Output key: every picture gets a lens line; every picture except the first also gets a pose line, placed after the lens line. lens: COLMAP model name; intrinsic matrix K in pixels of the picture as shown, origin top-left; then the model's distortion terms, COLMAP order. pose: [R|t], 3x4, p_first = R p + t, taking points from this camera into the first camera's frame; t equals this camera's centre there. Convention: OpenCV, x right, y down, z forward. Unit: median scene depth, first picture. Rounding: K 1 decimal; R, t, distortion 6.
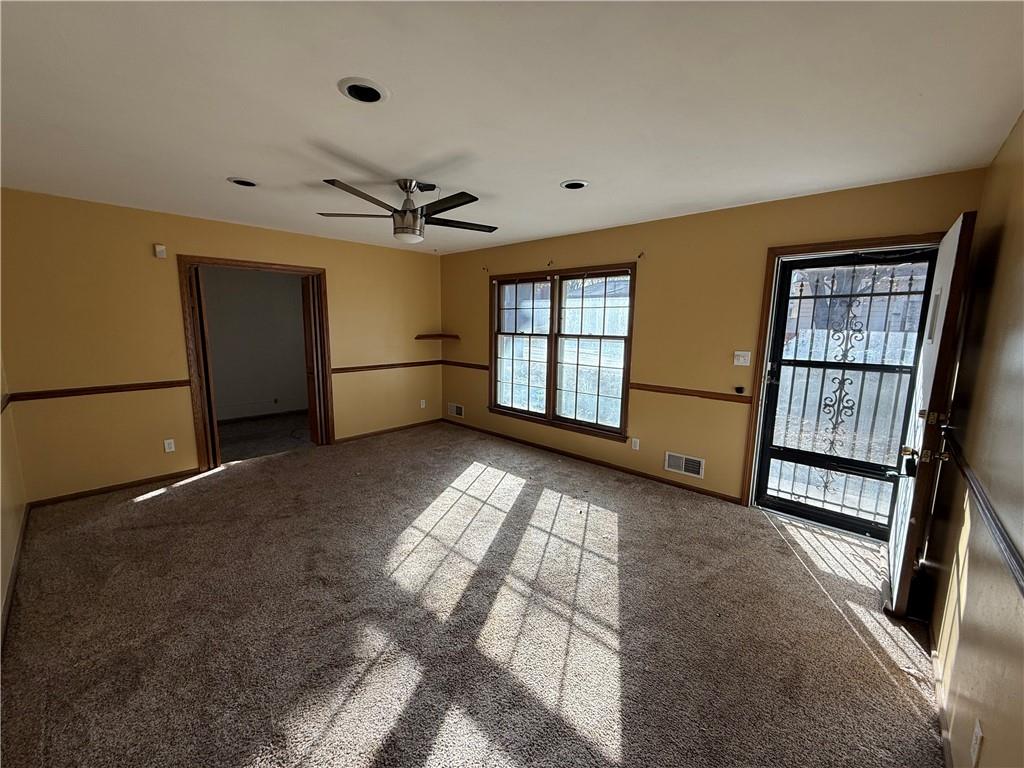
lens RADIAL K [[406.3, 0, 511.2], [0, 406.3, 384.6], [0, 0, 1]] dist [-0.000984, -0.000101]
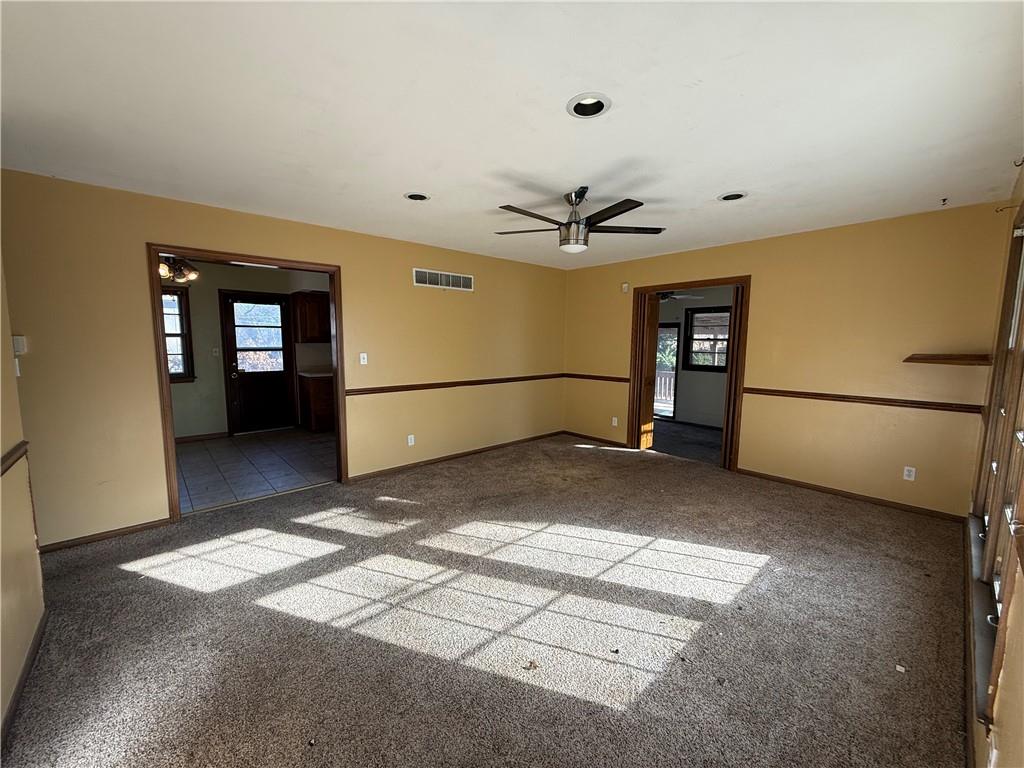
lens RADIAL K [[406.3, 0, 511.1], [0, 406.3, 387.6], [0, 0, 1]] dist [-0.000984, -0.000101]
pose [[-0.083754, 0.102849, -0.991165, 0.574118], [-0.159872, 0.980388, 0.115240, -0.072081], [0.983578, 0.168111, -0.065669, 0.677720]]
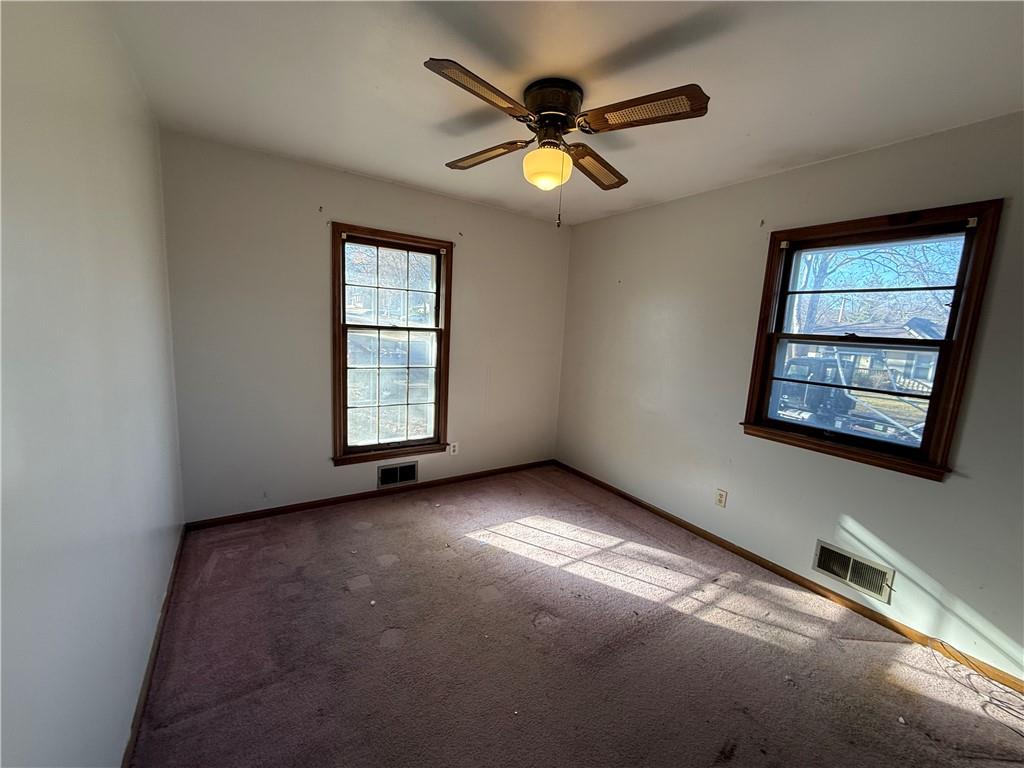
lens RADIAL K [[406.3, 0, 512.1], [0, 406.3, 387.3], [0, 0, 1]] dist [-0.000984, -0.000101]
pose [[0.249066, -0.144307, 0.957675, -0.513272], [0.100217, 0.987369, 0.122717, -0.086446], [-0.963287, 0.065410, 0.260382, 0.645721]]
